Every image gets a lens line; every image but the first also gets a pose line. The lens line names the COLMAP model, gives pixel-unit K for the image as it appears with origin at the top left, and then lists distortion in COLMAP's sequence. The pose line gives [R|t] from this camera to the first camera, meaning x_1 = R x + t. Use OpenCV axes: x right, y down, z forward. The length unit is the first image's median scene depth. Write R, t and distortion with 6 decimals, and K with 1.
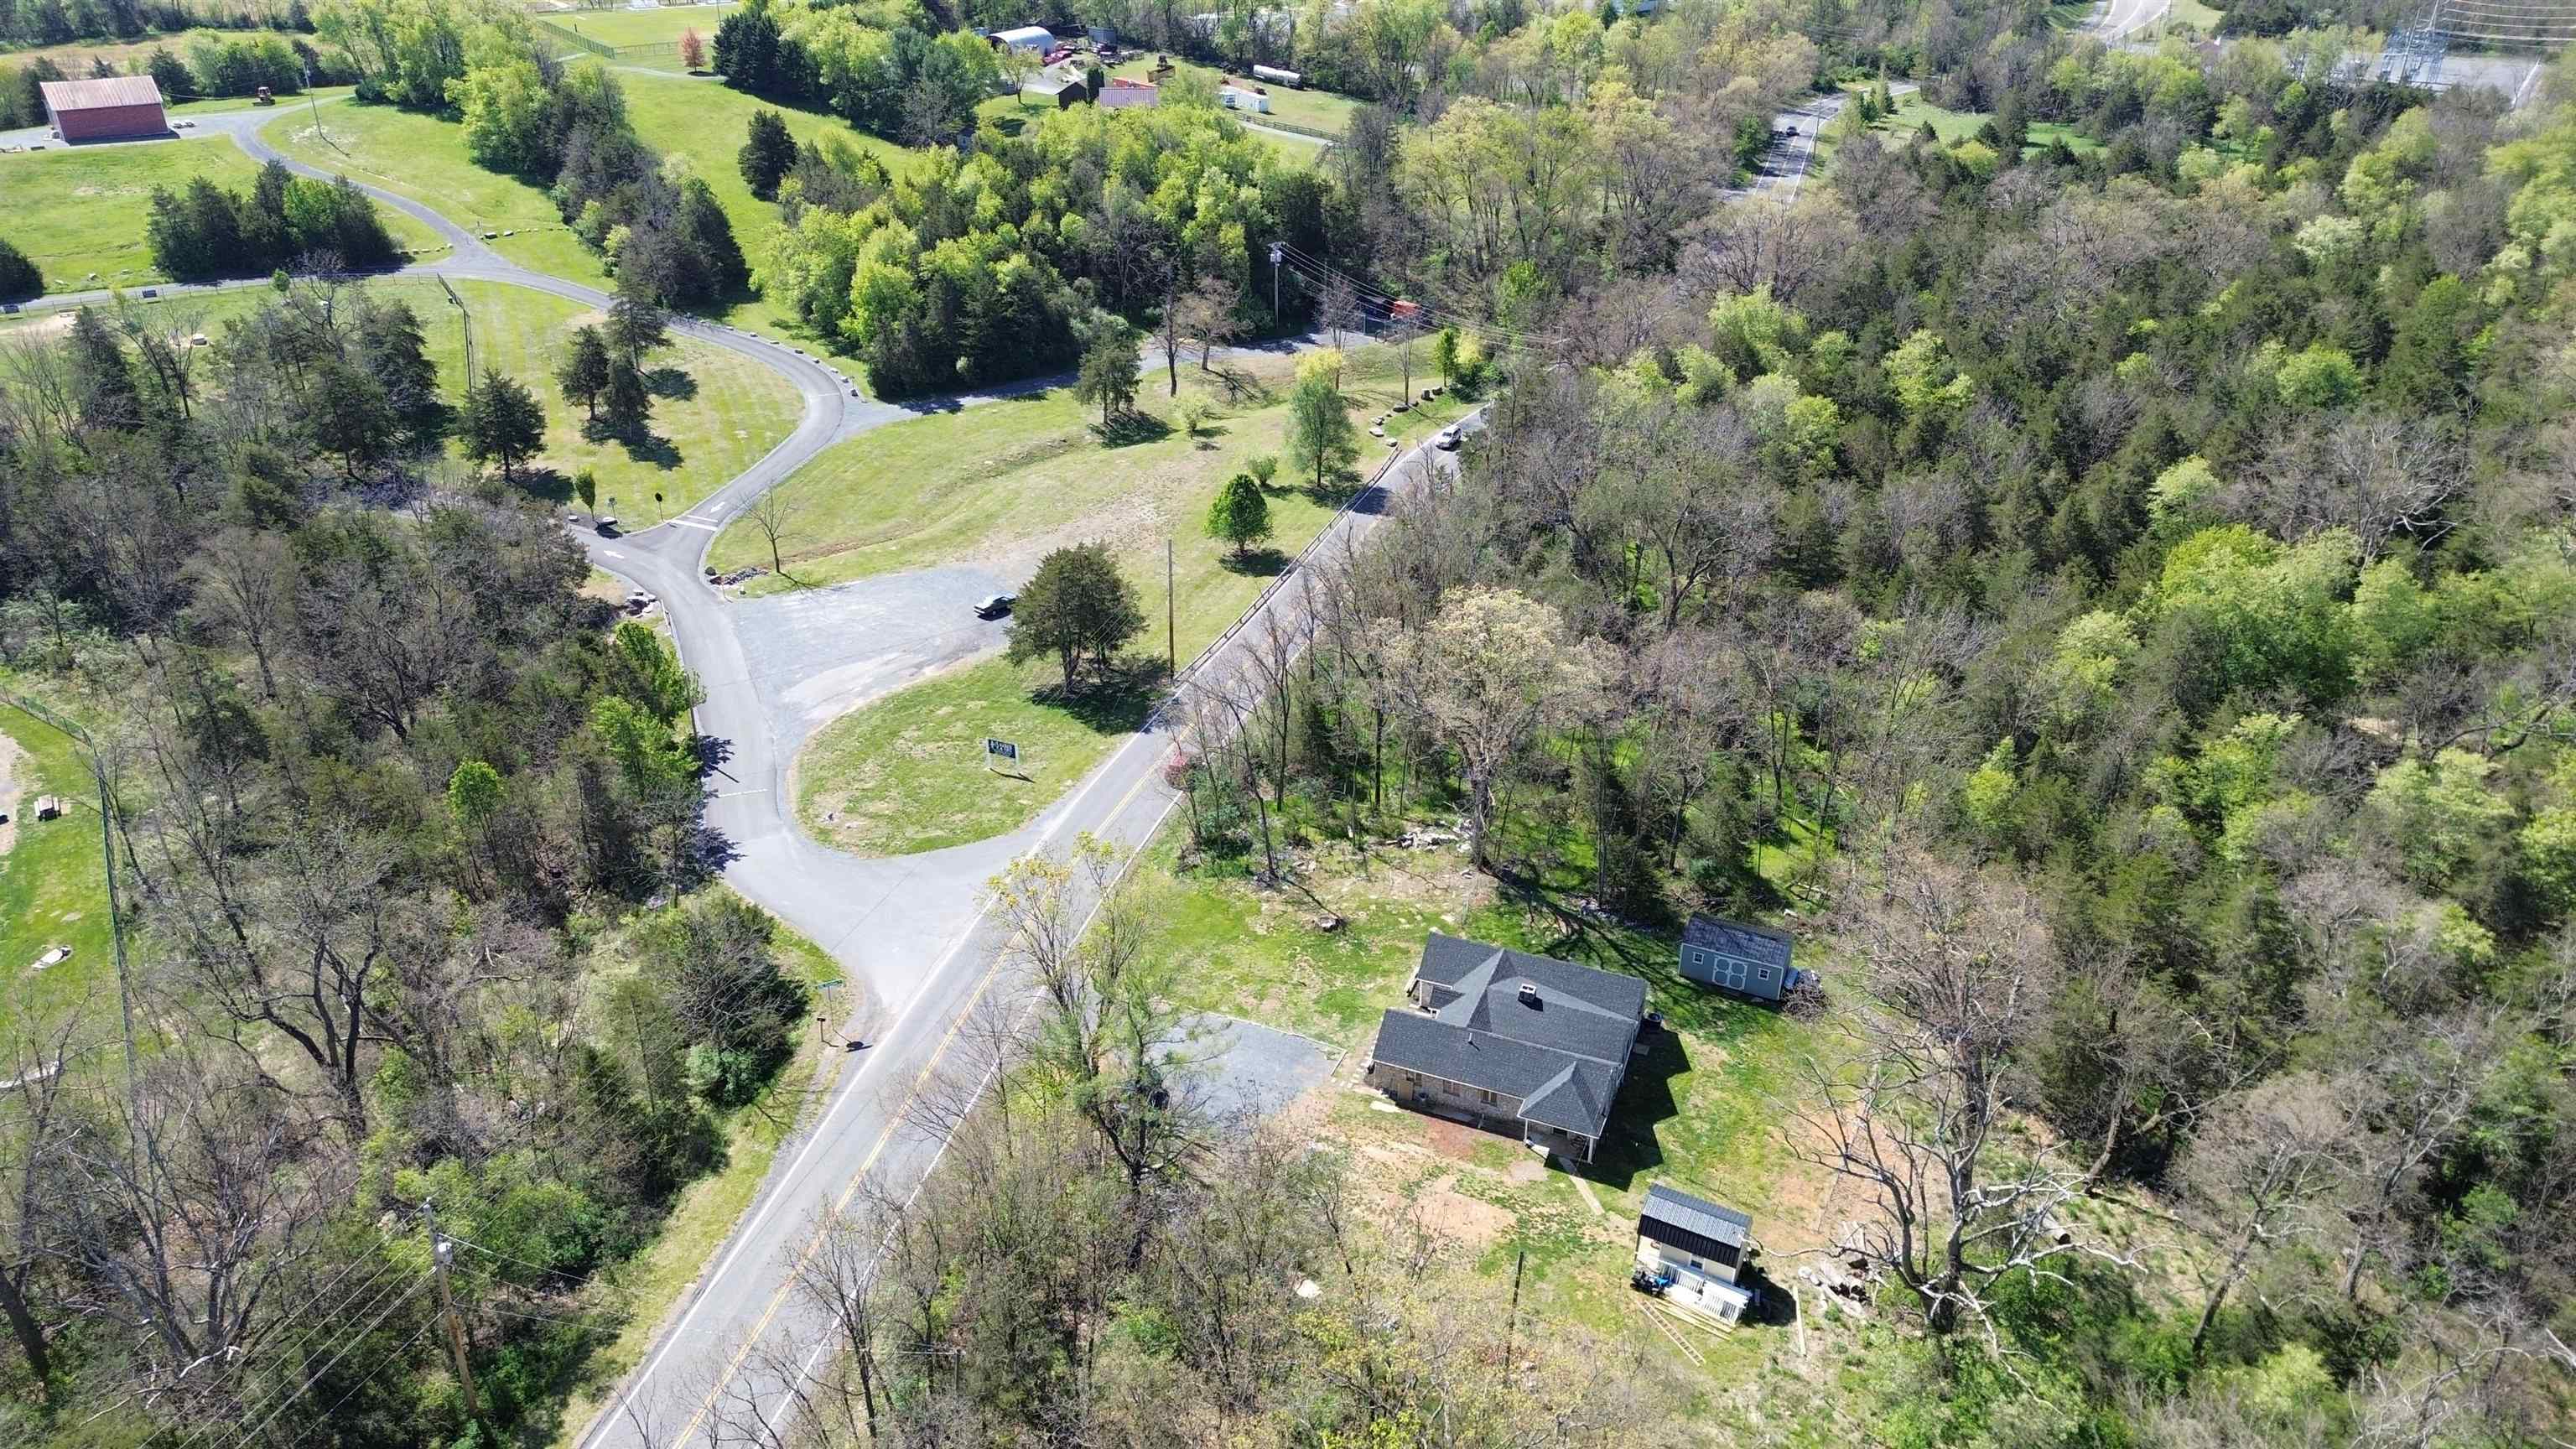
lens RADIAL K [[1814.1, 0, 1287.7], [0, 1814.1, 725.3], [0, 0, 1]] dist [0.086310, -0.069479]
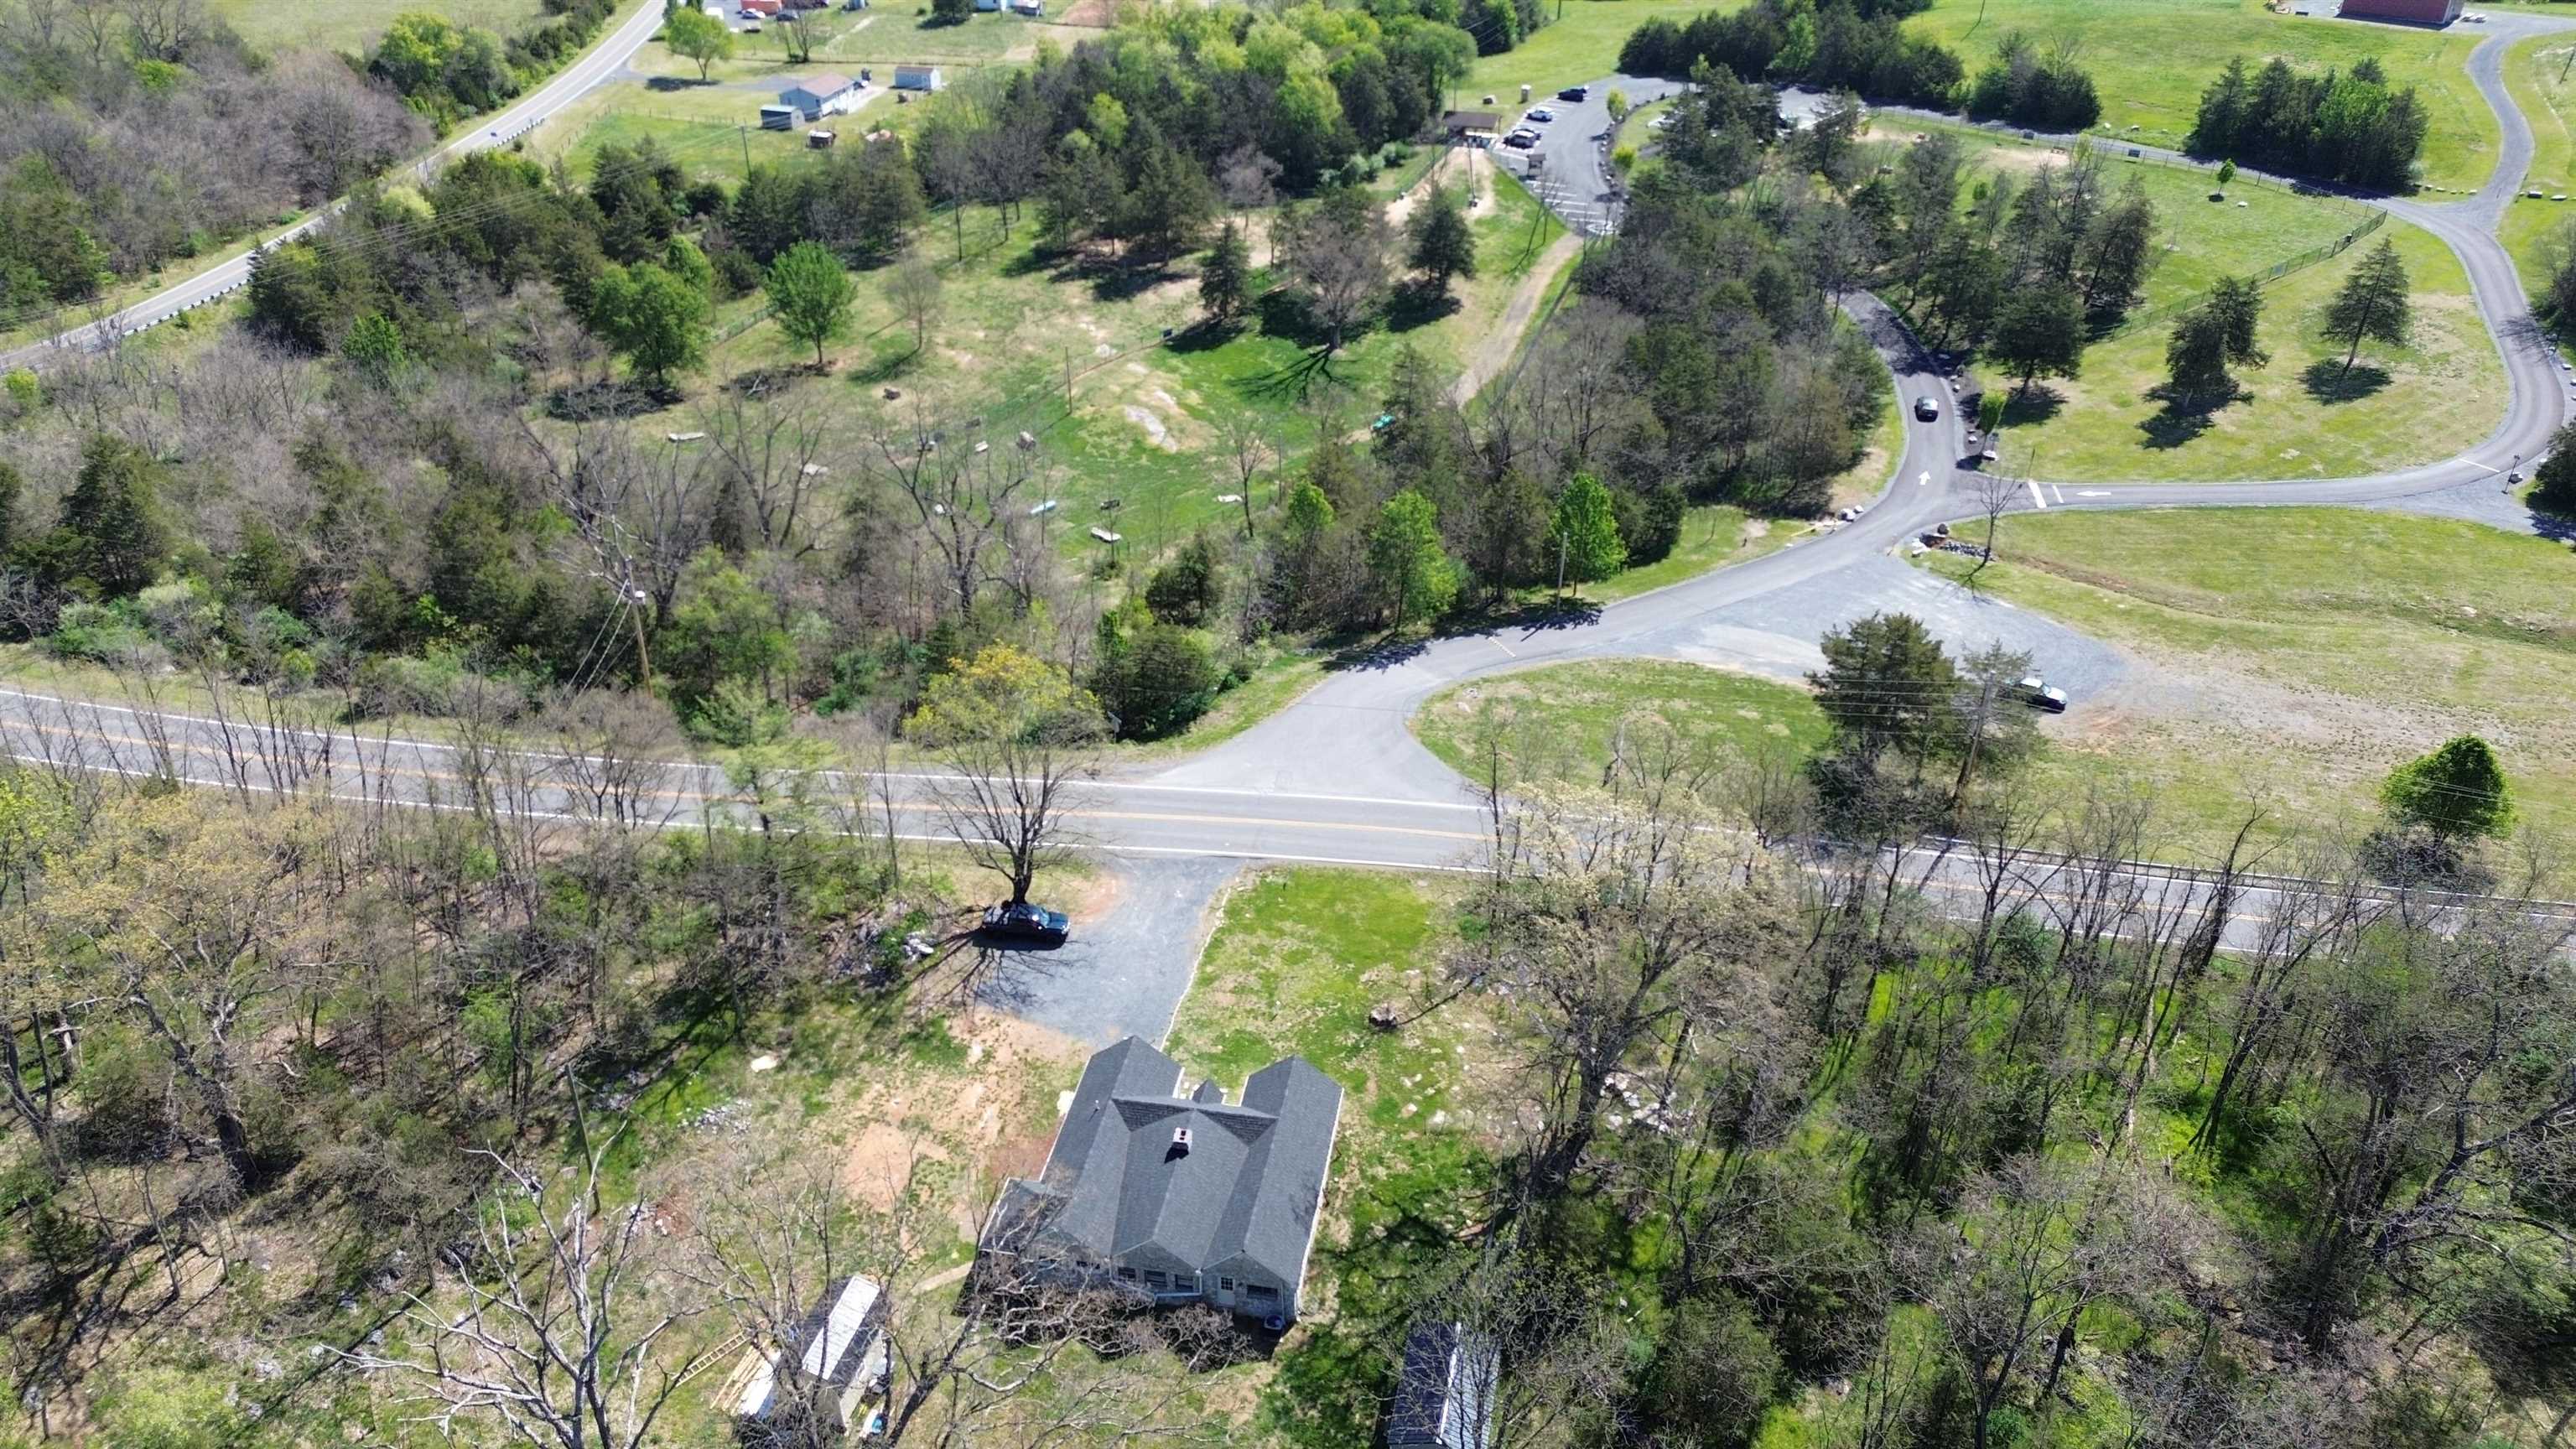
lens RADIAL K [[1814.1, 0, 1295.7], [0, 1814.1, 714.2], [0, 0, 1]] dist [0.086310, -0.069479]
pose [[0.199546, 0.496641, -0.844706, 0.365698], [-0.451194, 0.811790, 0.370702, -0.167977], [0.869831, 0.307154, 0.386071, 0.322276]]
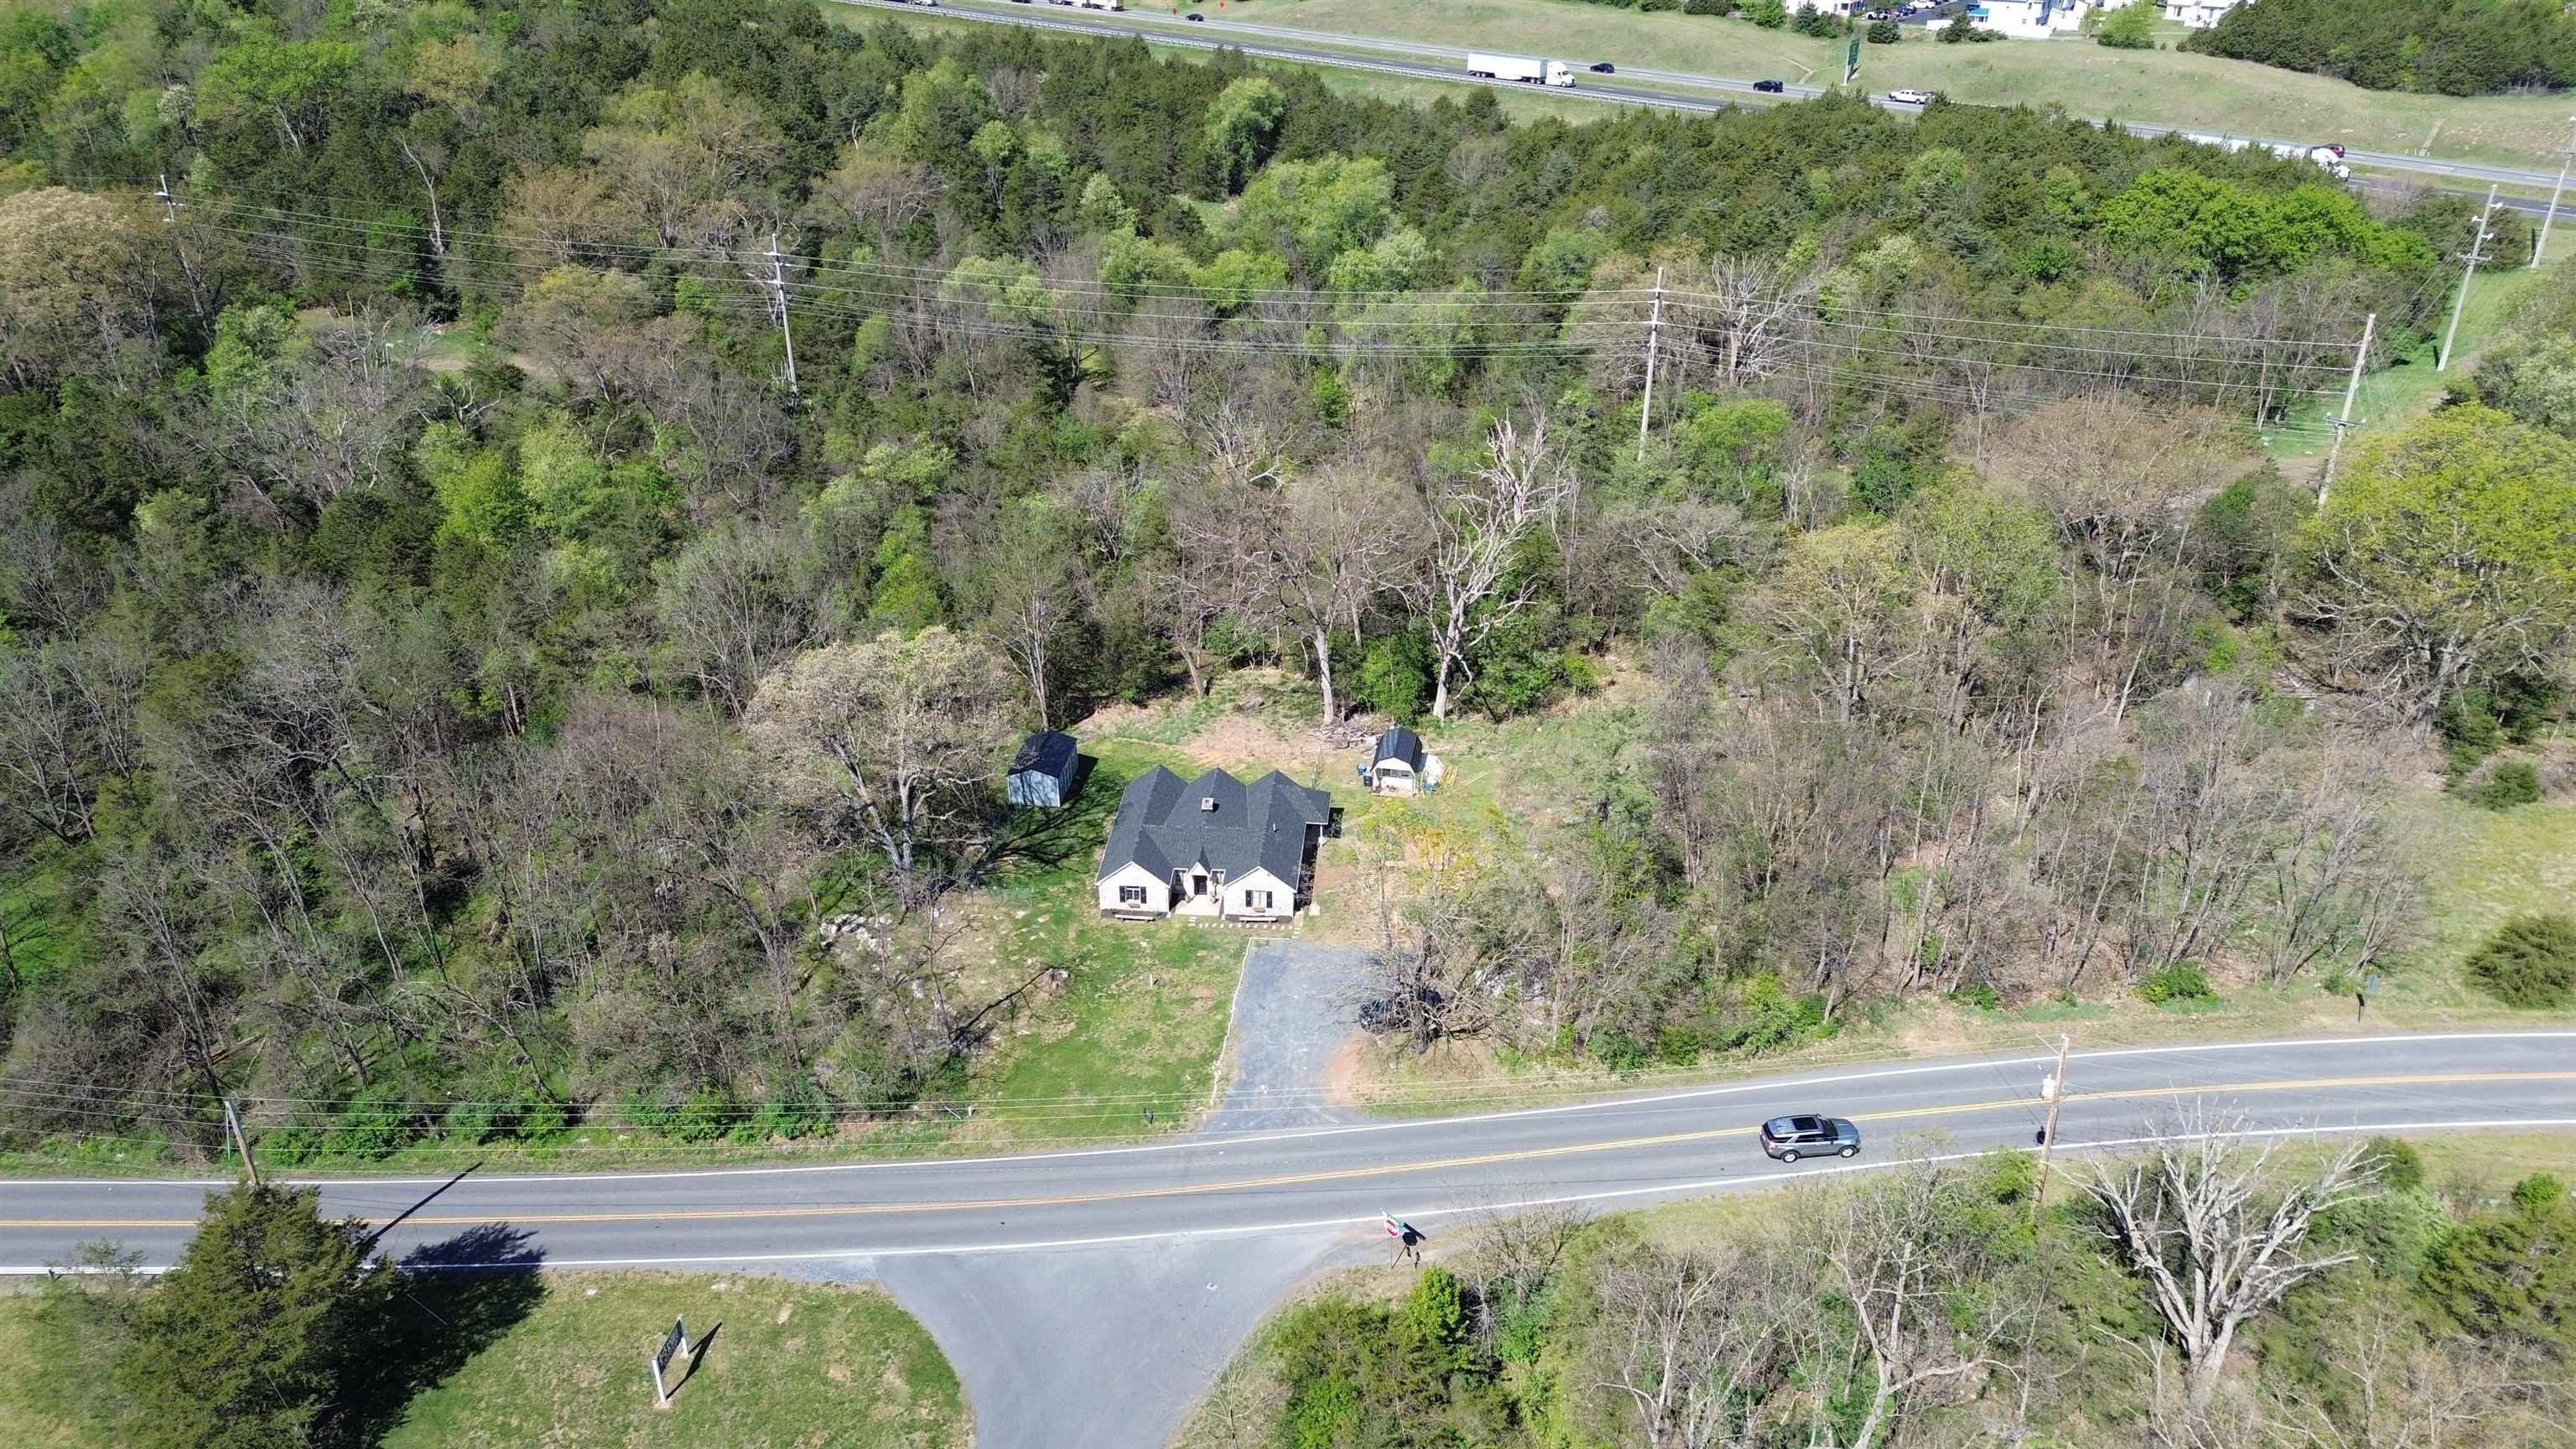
lens RADIAL K [[1814.1, 0, 1287.0], [0, 1814.1, 712.1], [0, 0, 1]] dist [0.086310, -0.069479]
pose [[-0.289912, -0.439286, 0.850282, -0.428619], [0.445389, 0.724440, 0.526132, -0.247037], [-0.847101, 0.531238, -0.014370, 0.457434]]
